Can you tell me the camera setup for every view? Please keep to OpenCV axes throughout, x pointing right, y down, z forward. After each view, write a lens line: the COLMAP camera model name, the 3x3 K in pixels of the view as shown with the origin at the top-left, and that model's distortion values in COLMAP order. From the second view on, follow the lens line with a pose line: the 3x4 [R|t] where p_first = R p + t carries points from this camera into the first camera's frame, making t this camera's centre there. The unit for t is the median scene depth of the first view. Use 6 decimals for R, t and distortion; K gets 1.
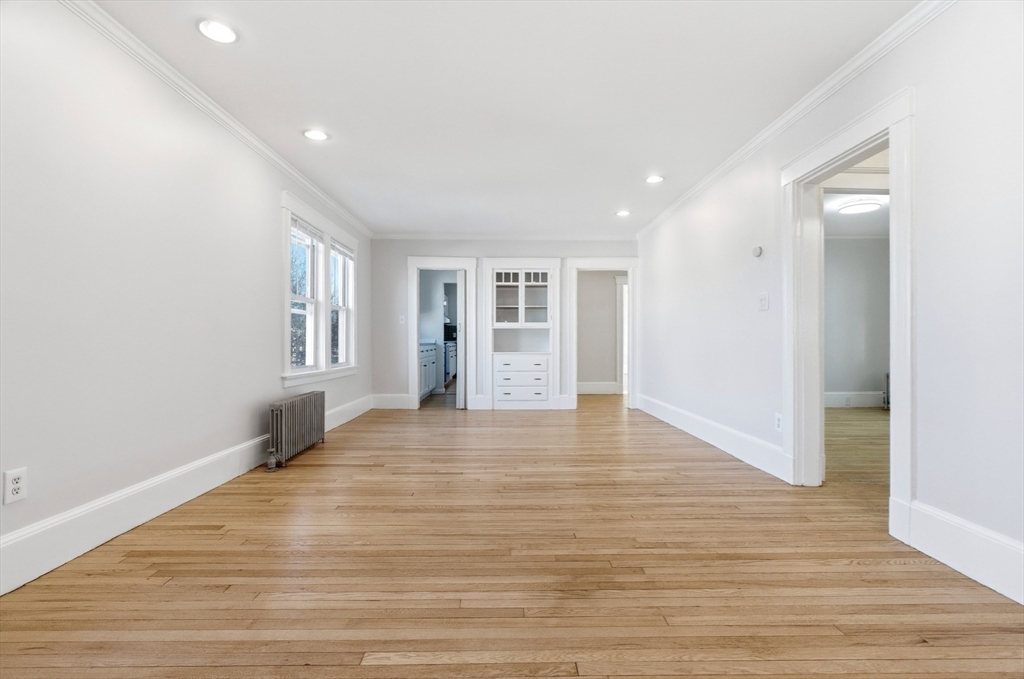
lens RADIAL K [[466.3, 0, 515.1], [0, 466.3, 338.5], [0, 0, 1]] dist [-0.004474, 0.001984]
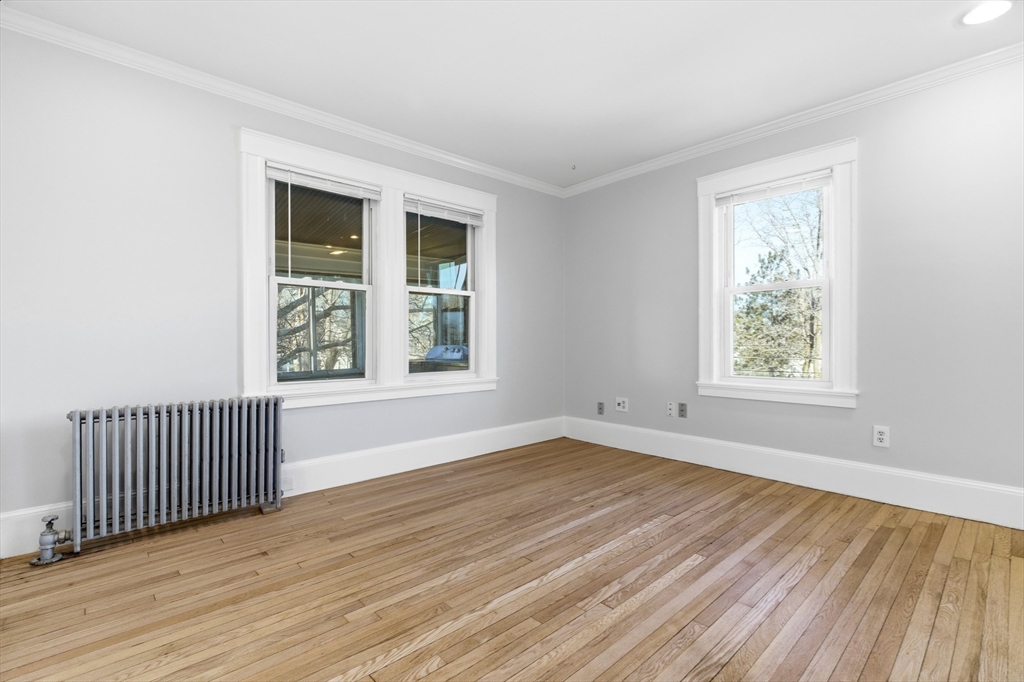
lens RADIAL K [[466.3, 0, 512.2], [0, 466.3, 345.4], [0, 0, 1]] dist [-0.004474, 0.001984]
pose [[-0.750134, 0.004272, -0.661272, 0.240880], [0.001487, 0.999987, 0.004774, 0.000673], [0.661284, 0.002598, -0.750131, 0.371202]]
